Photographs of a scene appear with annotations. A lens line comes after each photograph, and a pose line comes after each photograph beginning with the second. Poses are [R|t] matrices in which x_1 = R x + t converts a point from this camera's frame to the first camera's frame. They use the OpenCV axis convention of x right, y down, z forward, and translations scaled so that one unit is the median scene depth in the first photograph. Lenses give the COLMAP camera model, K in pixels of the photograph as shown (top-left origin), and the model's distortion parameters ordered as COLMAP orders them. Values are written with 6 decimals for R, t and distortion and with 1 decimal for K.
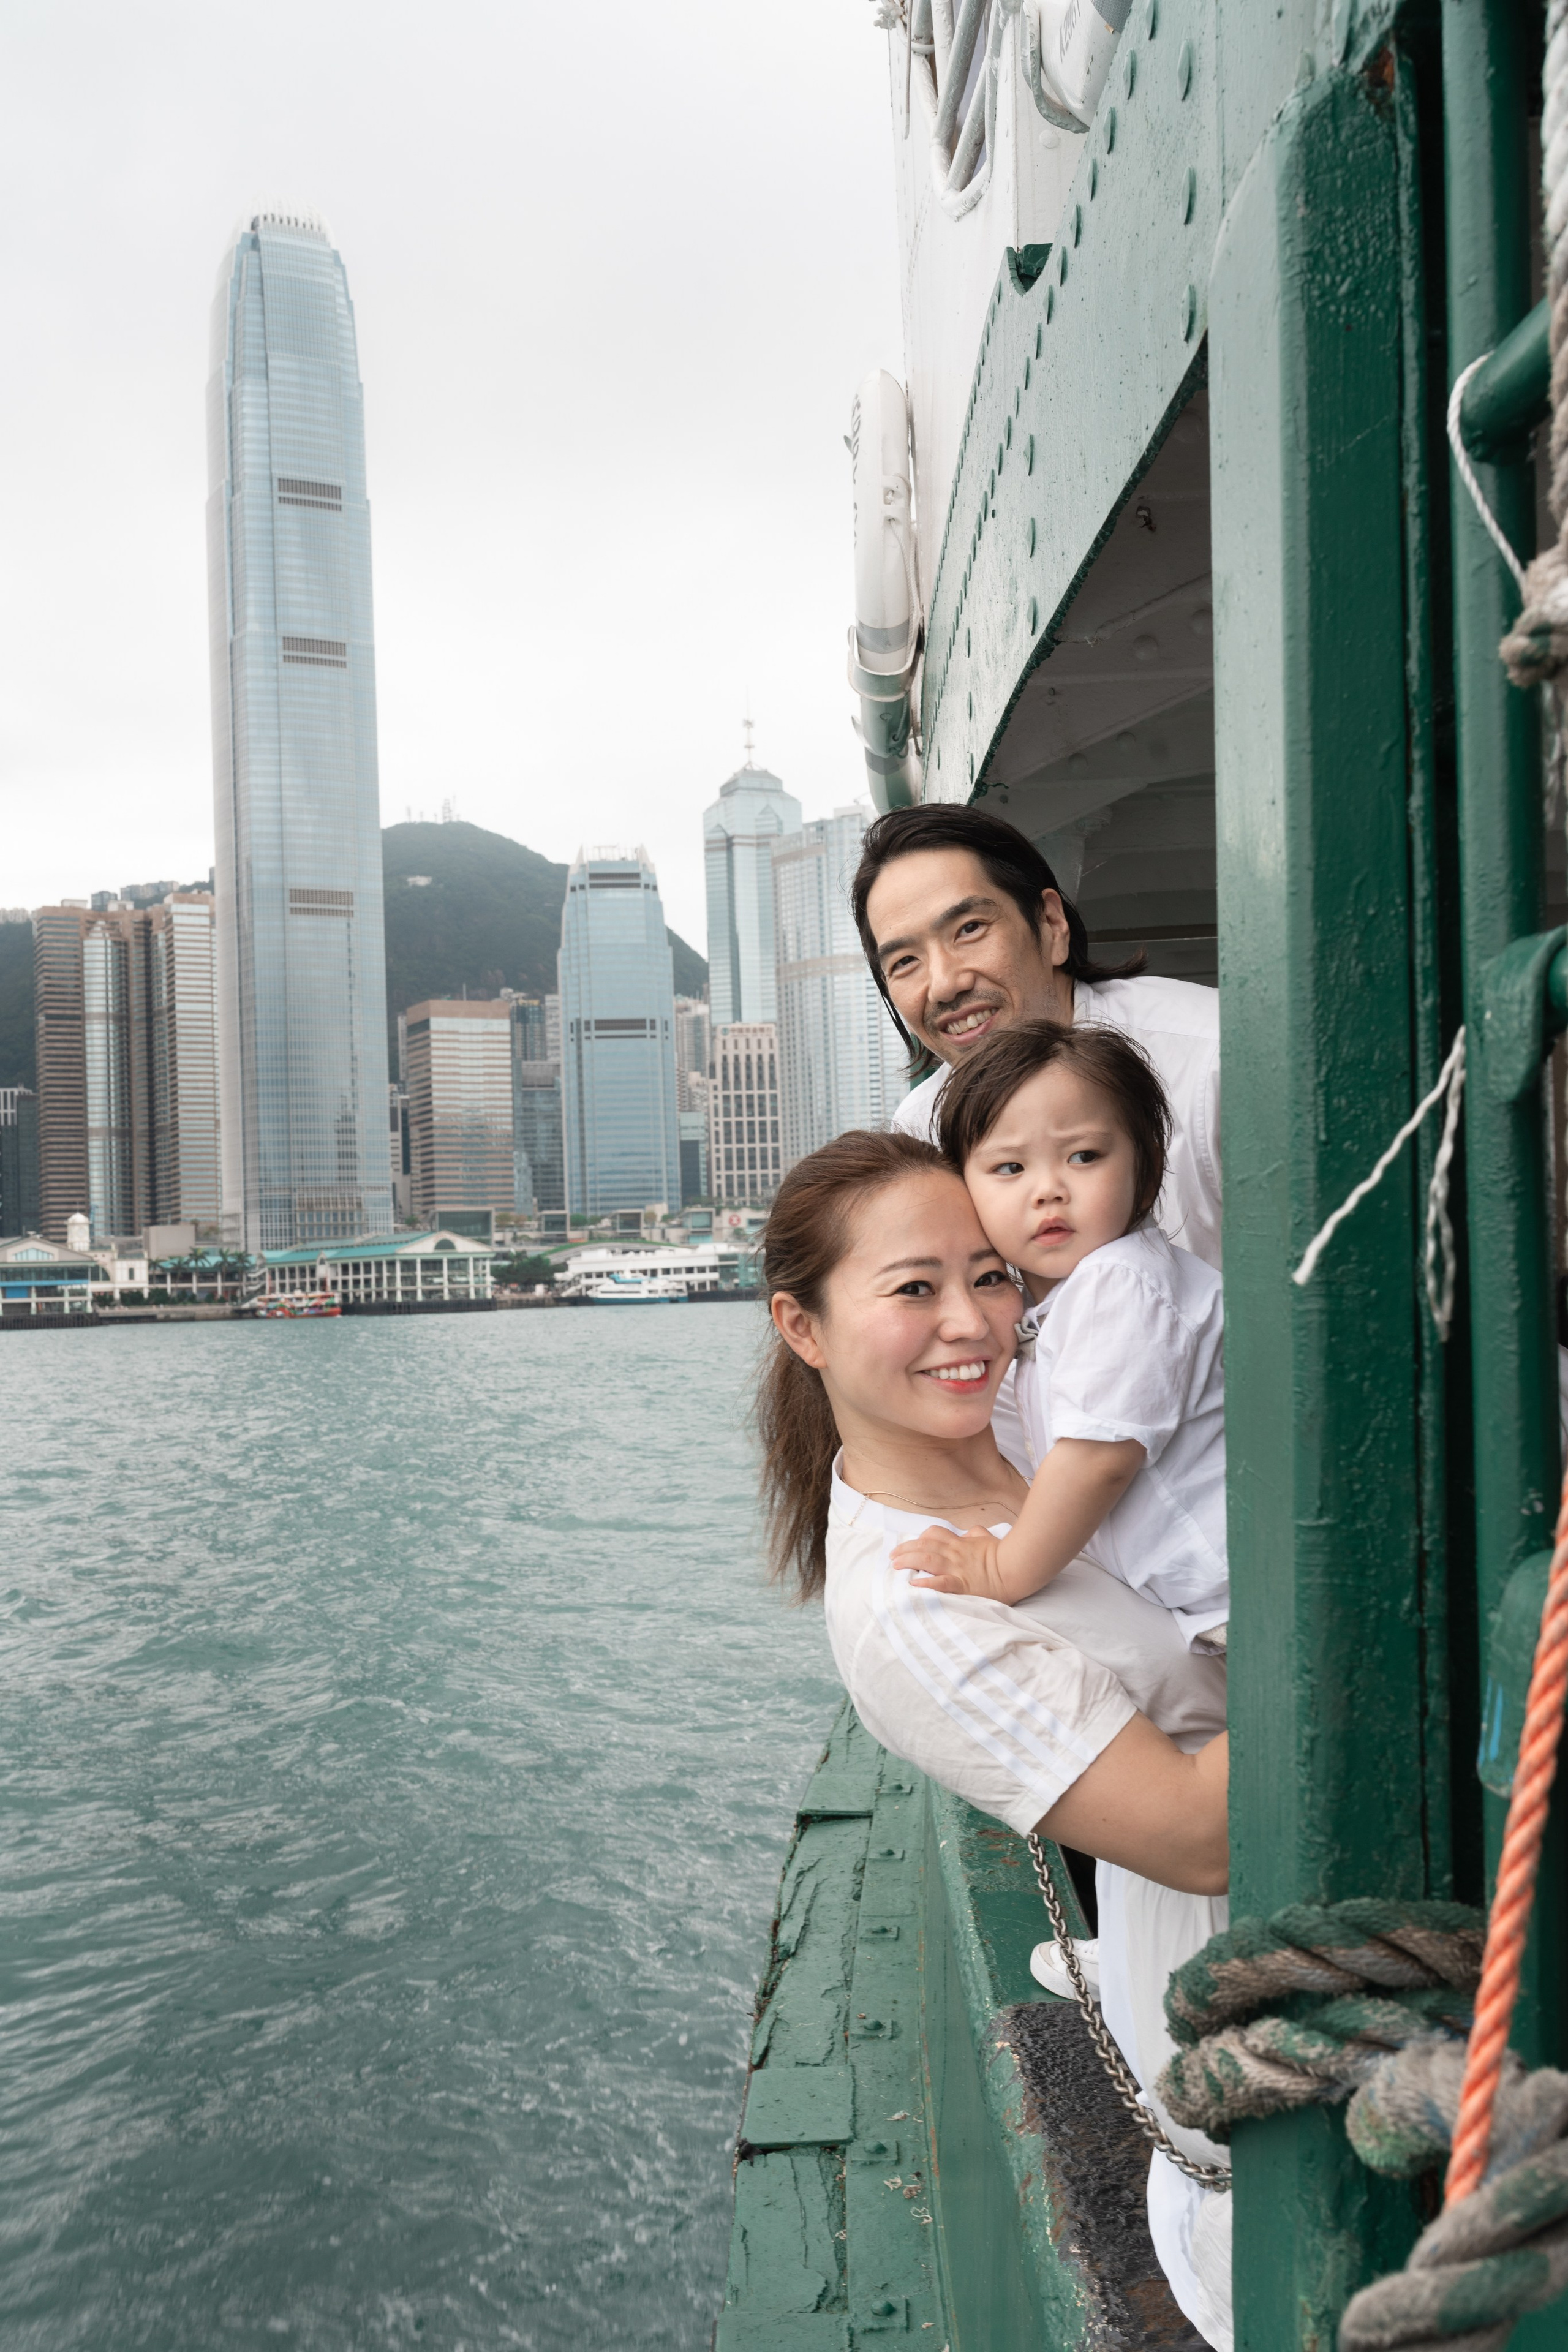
lens RADIAL K [[2326.0, 0, 784.0], [0, 2326.0, 1176.0], [0, 0, 1]] dist [-0.001333, -0.000788]
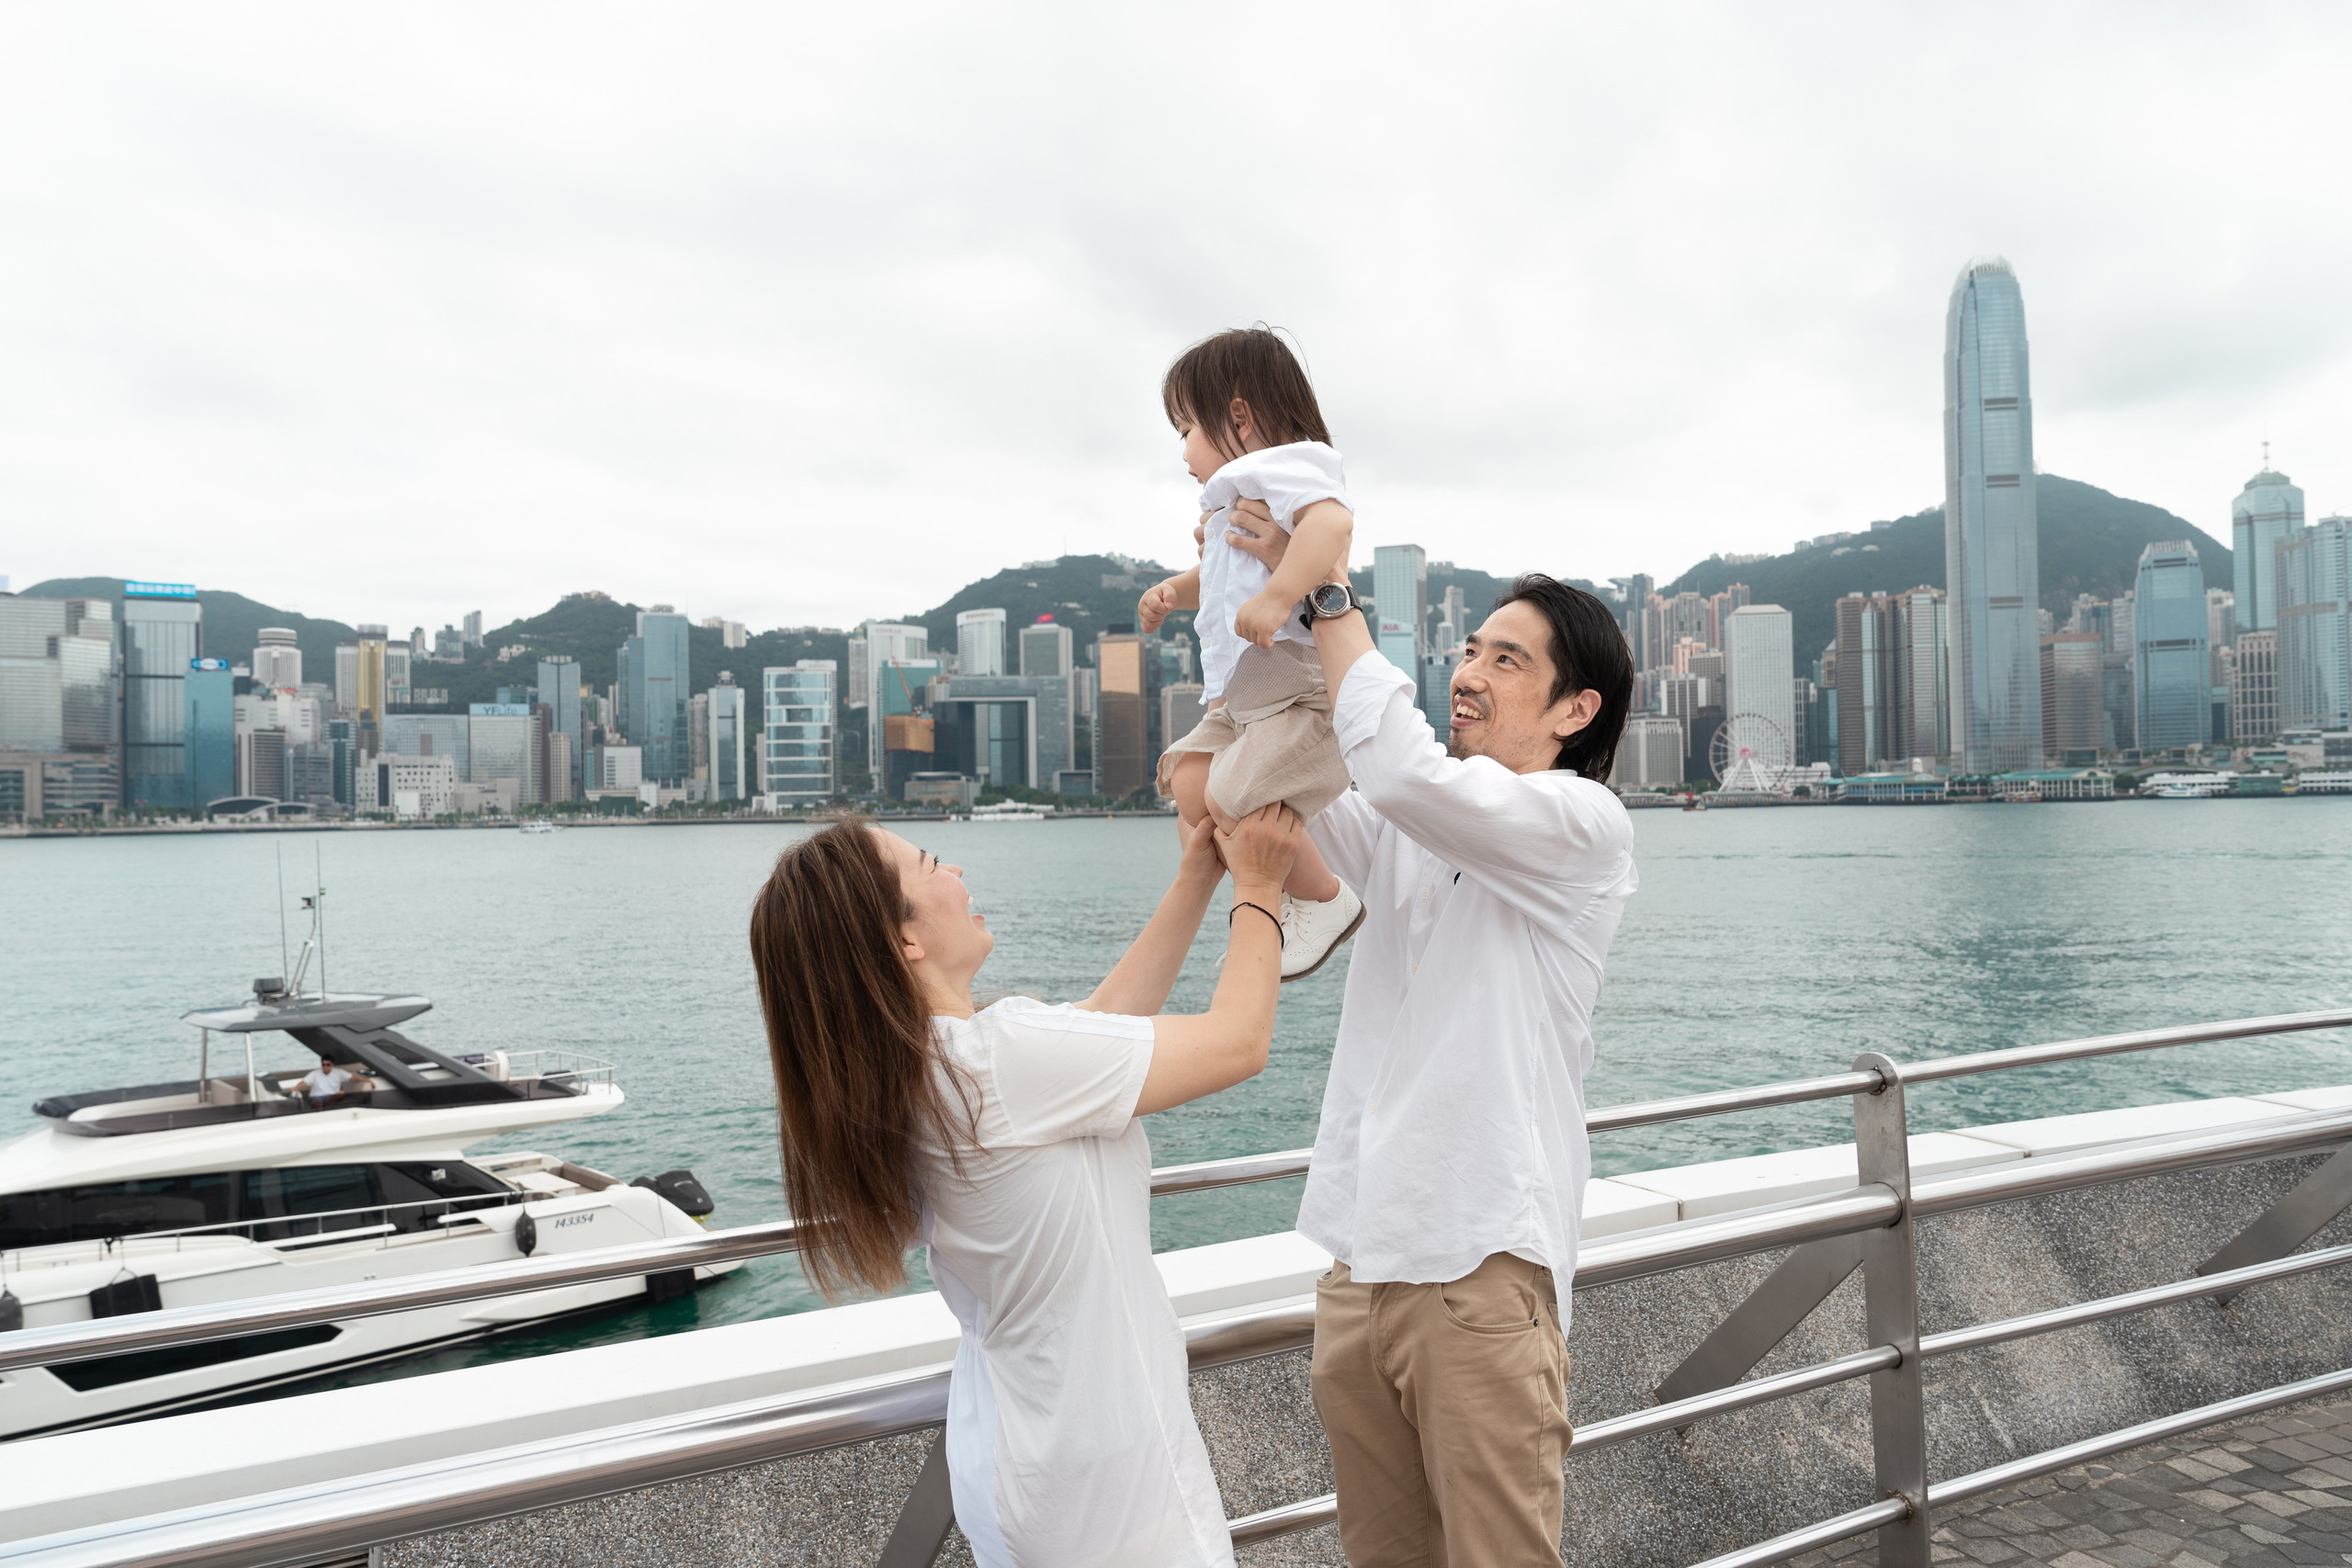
lens RADIAL K [[1588.6, 0, 1176.0], [0, 1588.6, 784.0], [0, 0, 1]] dist [-0.007253, 0.011529]
pose [[0.810747, 0.011717, -0.585279, 0.022814], [0.019685, 0.998689, 0.047261, -0.026370], [0.585065, -0.049838, 0.809454, -0.420267]]
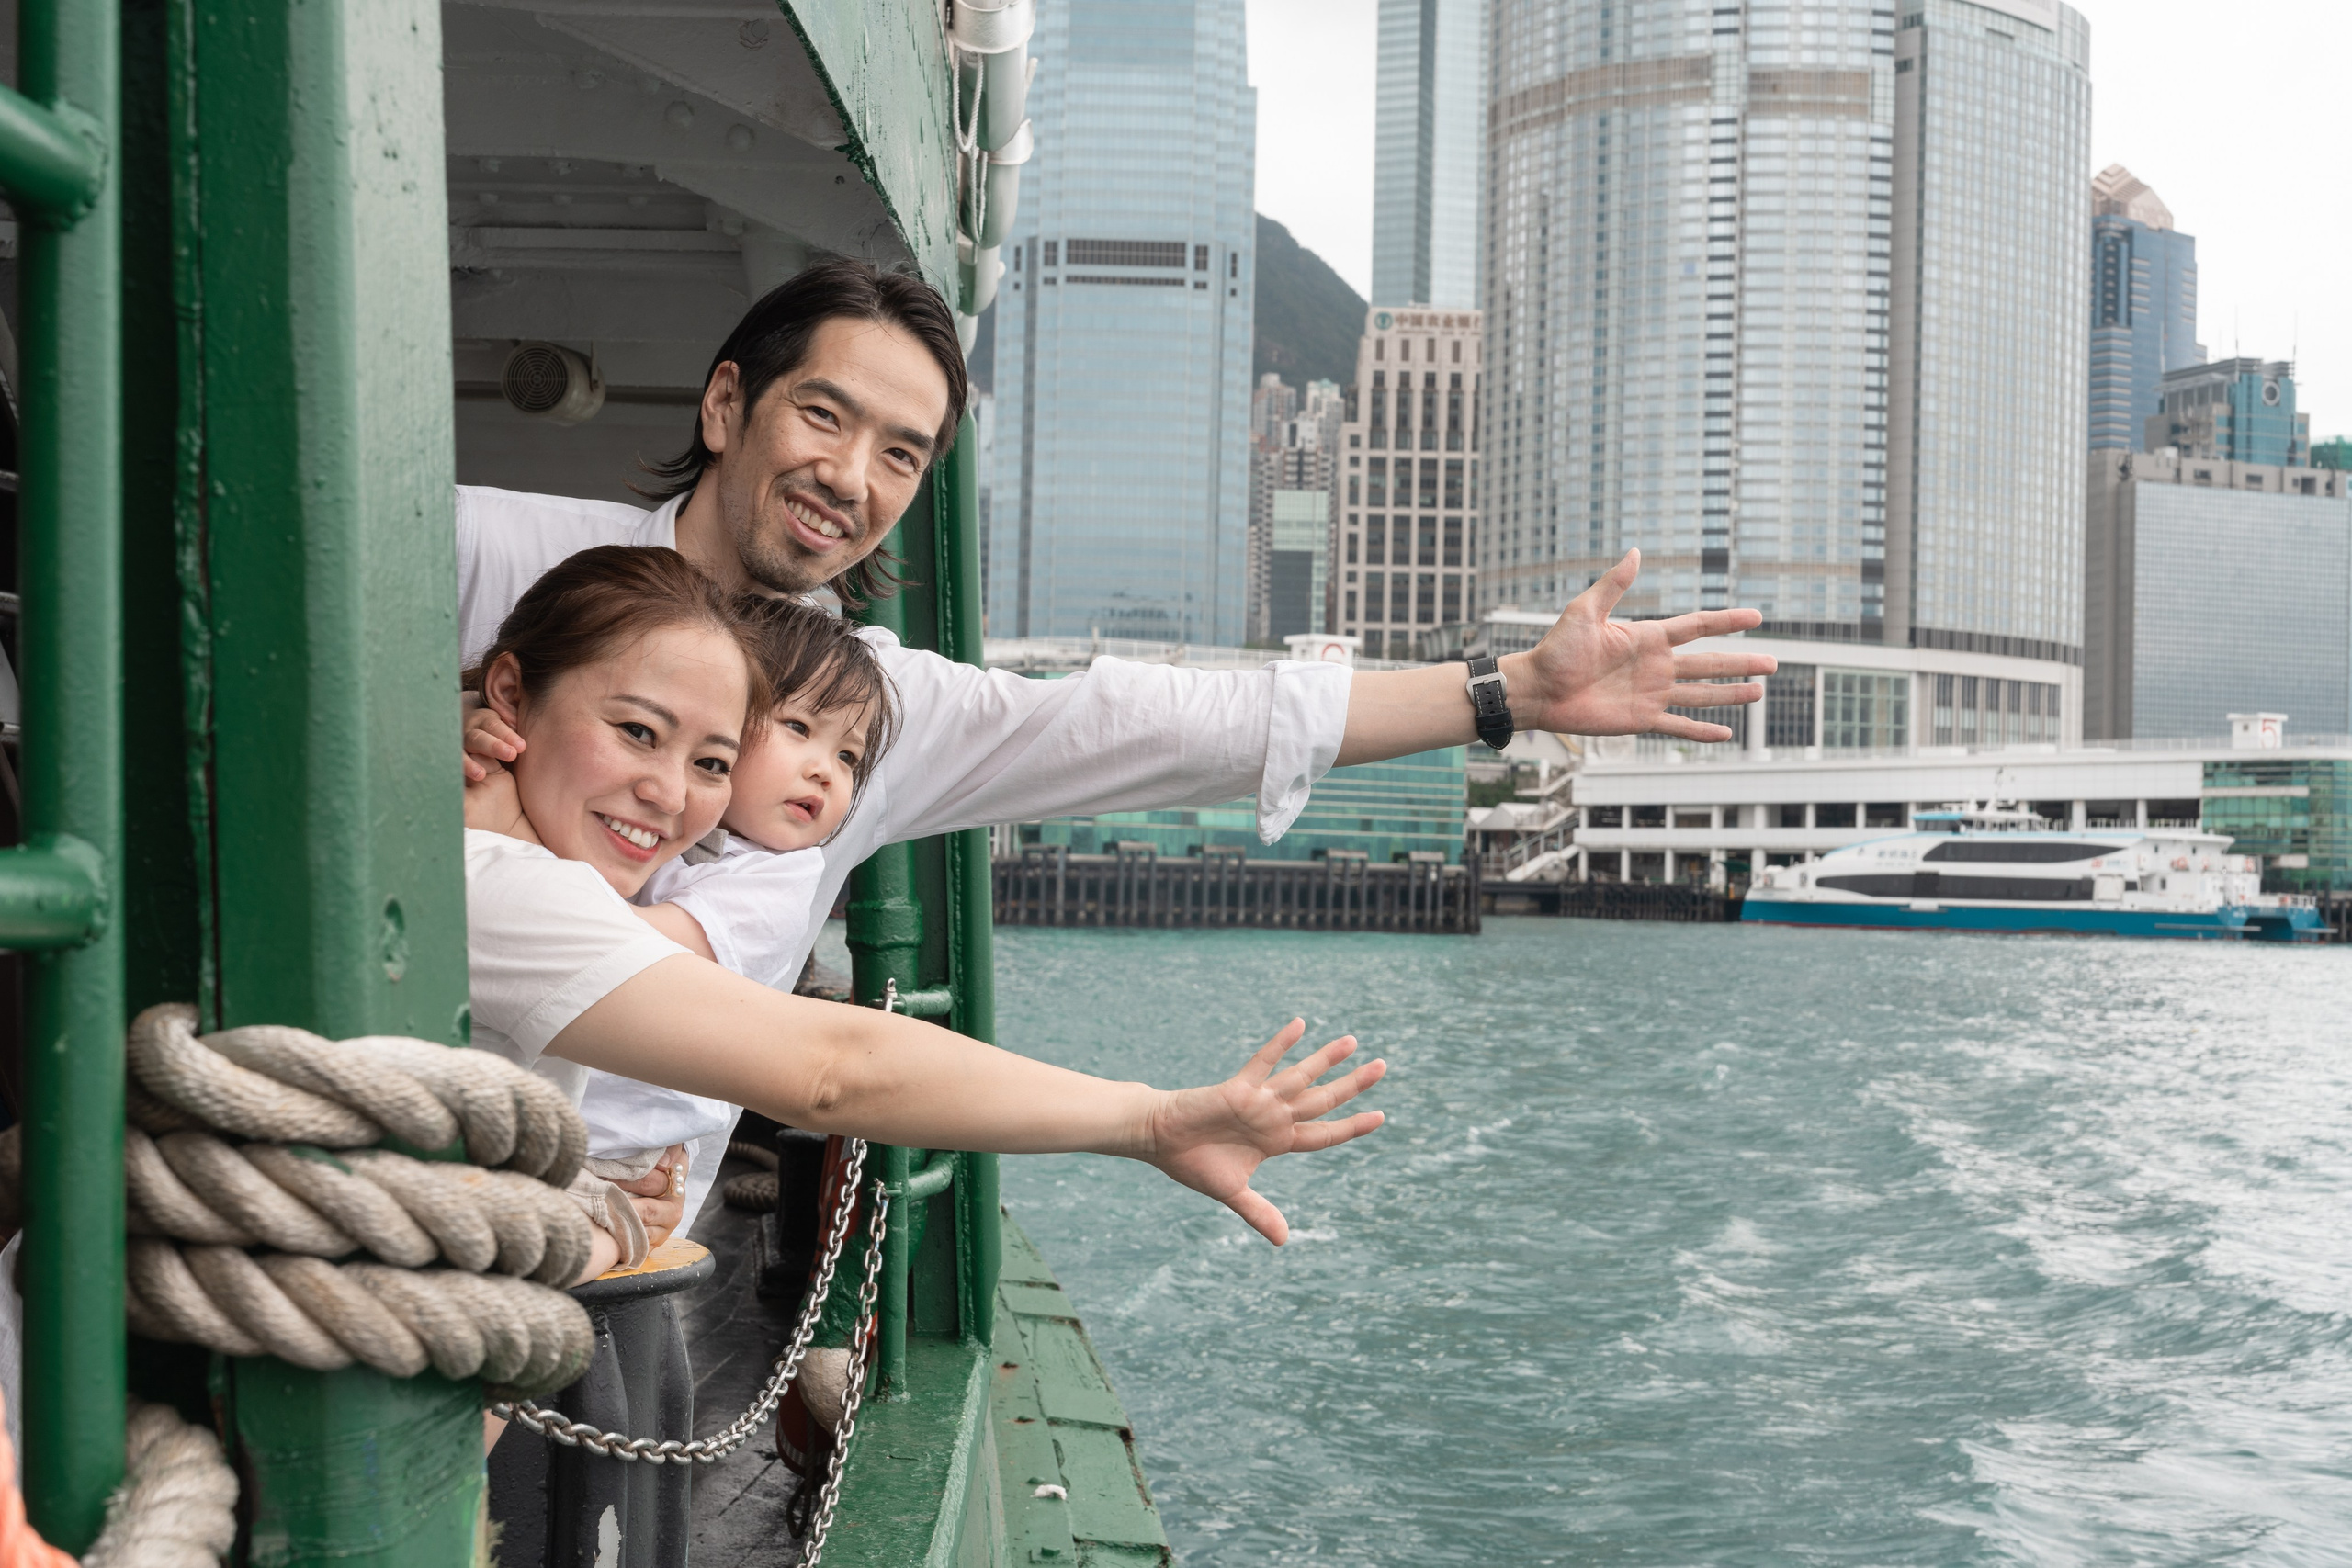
lens RADIAL K [[3048.7, 0, 1176.0], [0, 3048.7, 784.0], [0, 0, 1]] dist [0.009126, 0.004719]
pose [[0.991722, 0.057917, -0.114604, 0.008633], [-0.055352, 0.998143, 0.025440, 0.016675], [0.115864, -0.018886, 0.993085, 0.395284]]
